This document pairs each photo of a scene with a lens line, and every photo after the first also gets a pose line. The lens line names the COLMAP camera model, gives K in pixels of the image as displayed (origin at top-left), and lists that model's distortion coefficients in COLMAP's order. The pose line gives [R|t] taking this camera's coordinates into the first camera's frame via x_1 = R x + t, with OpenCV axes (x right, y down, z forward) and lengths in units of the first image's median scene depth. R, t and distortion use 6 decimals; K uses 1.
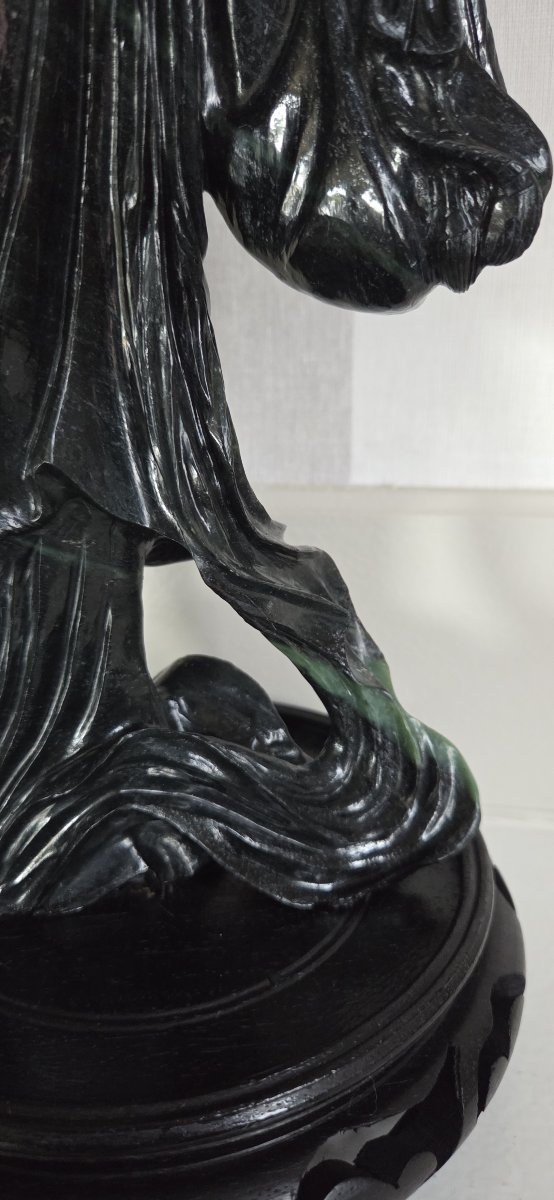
lens RADIAL K [[752.0, 0, 278.2], [0, 752.0, 589.3], [0, 0, 1]] dist [0.003066, -0.023761]
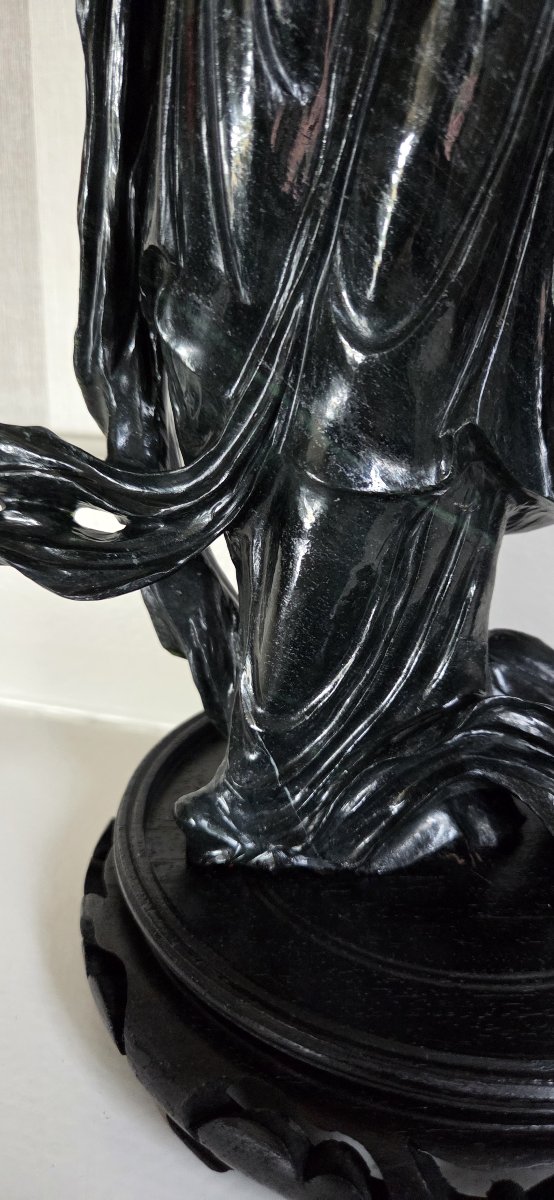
lens RADIAL K [[752.0, 0, 288.5], [0, 752.0, 595.9], [0, 0, 1]] dist [0.003066, -0.023761]
pose [[0.997314, 0.067612, -0.028159, -0.436855], [-0.067138, 0.997591, 0.017472, 0.052482], [0.029272, -0.015535, 0.999451, -0.012477]]
